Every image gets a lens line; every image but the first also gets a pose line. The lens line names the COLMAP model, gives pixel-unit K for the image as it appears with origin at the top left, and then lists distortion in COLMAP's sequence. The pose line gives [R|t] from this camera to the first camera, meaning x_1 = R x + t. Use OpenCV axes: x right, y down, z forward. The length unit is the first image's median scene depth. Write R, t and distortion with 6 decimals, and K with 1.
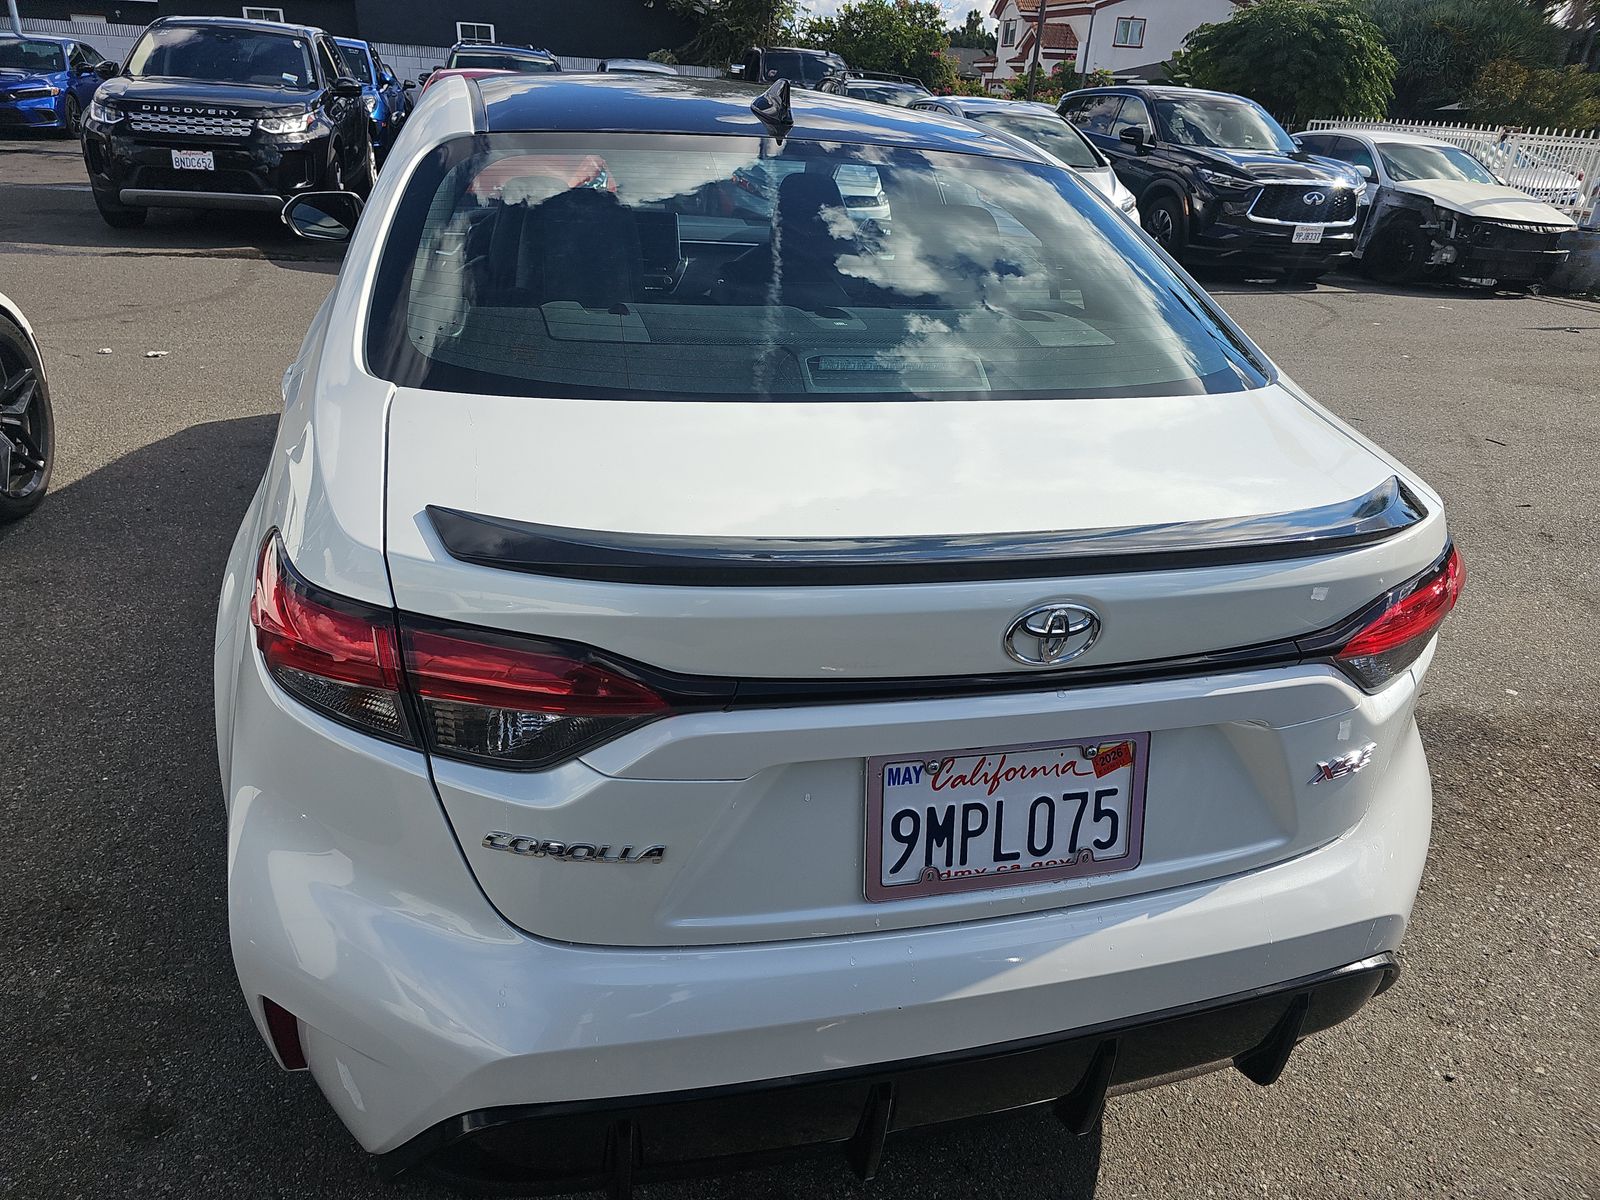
lens RADIAL K [[1070.7, 0, 800.0], [0, 1070.7, 600.0], [0, 0, 1]] dist [0.041771, -0.040226]
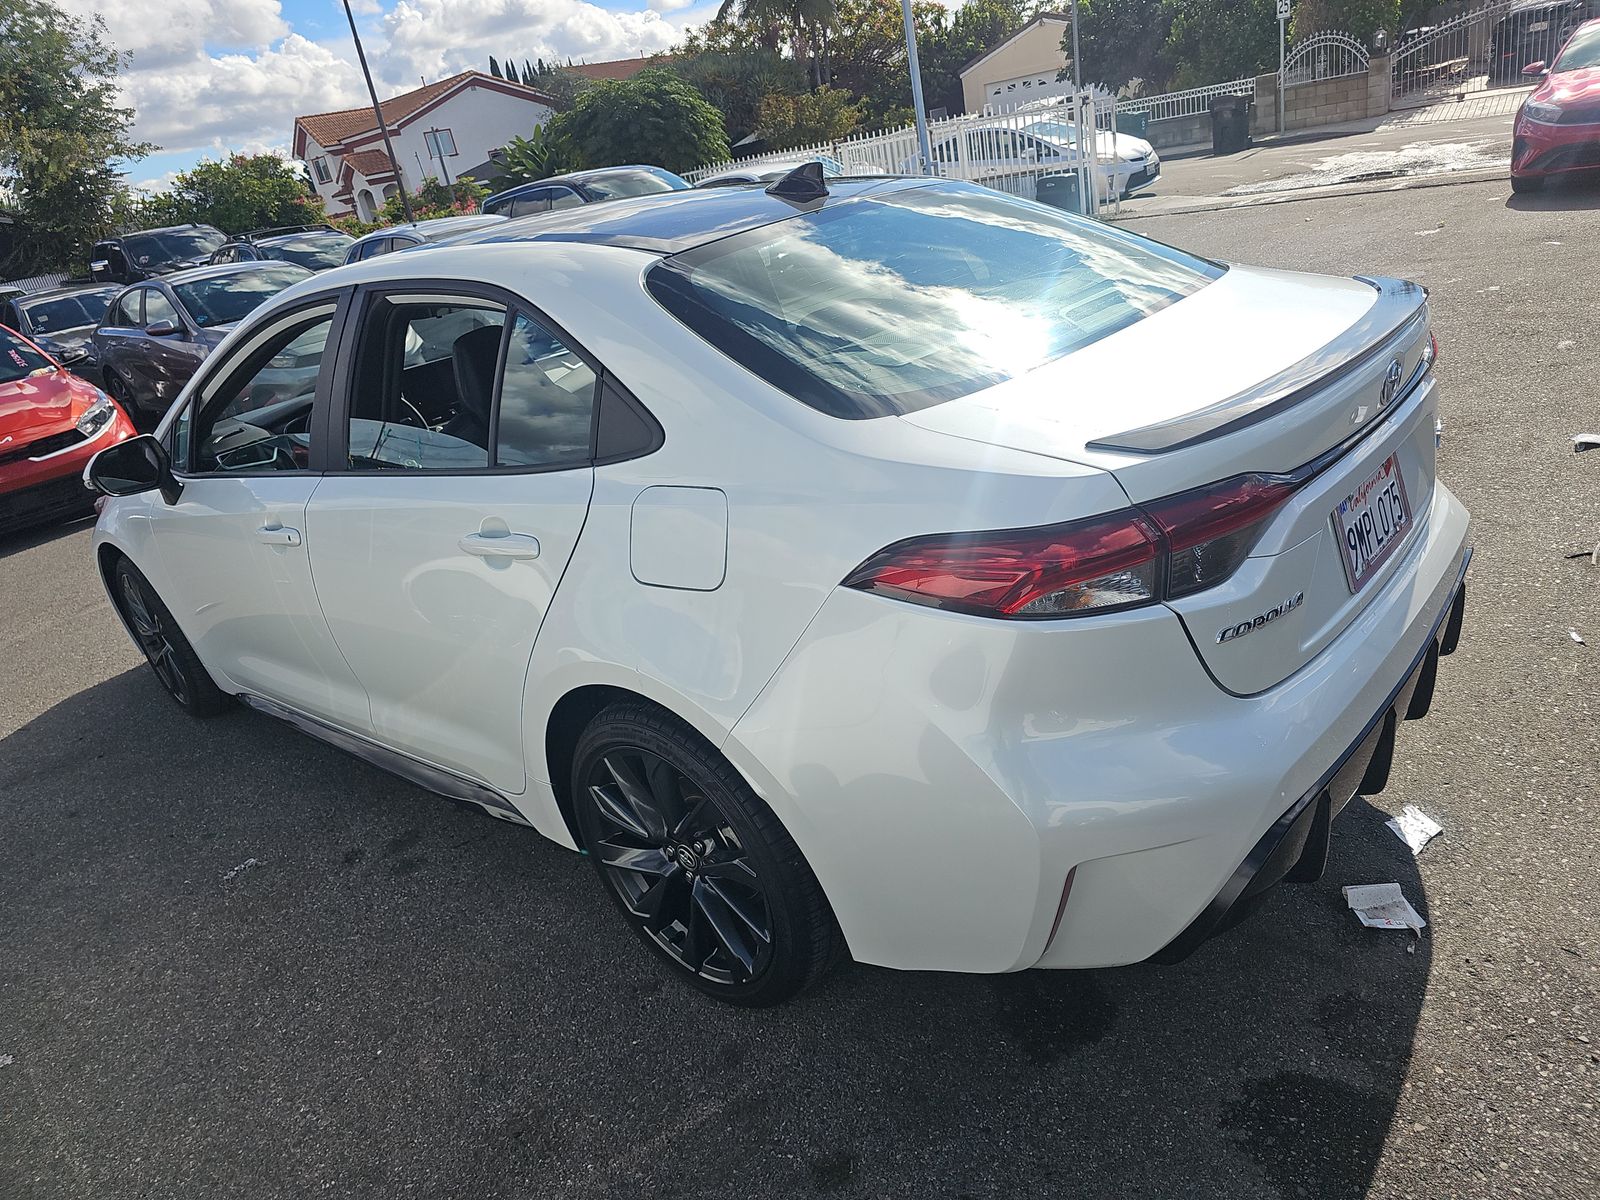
lens RADIAL K [[1091.0, 0, 800.0], [0, 1091.0, 600.0], [0, 0, 1]] dist [0.008750, 0.000747]
pose [[0.804321, -0.399224, 0.440100, -0.116462], [0.435179, 0.900095, 0.021168, -0.008245], [-0.404583, 0.174496, 0.897699, -0.007614]]
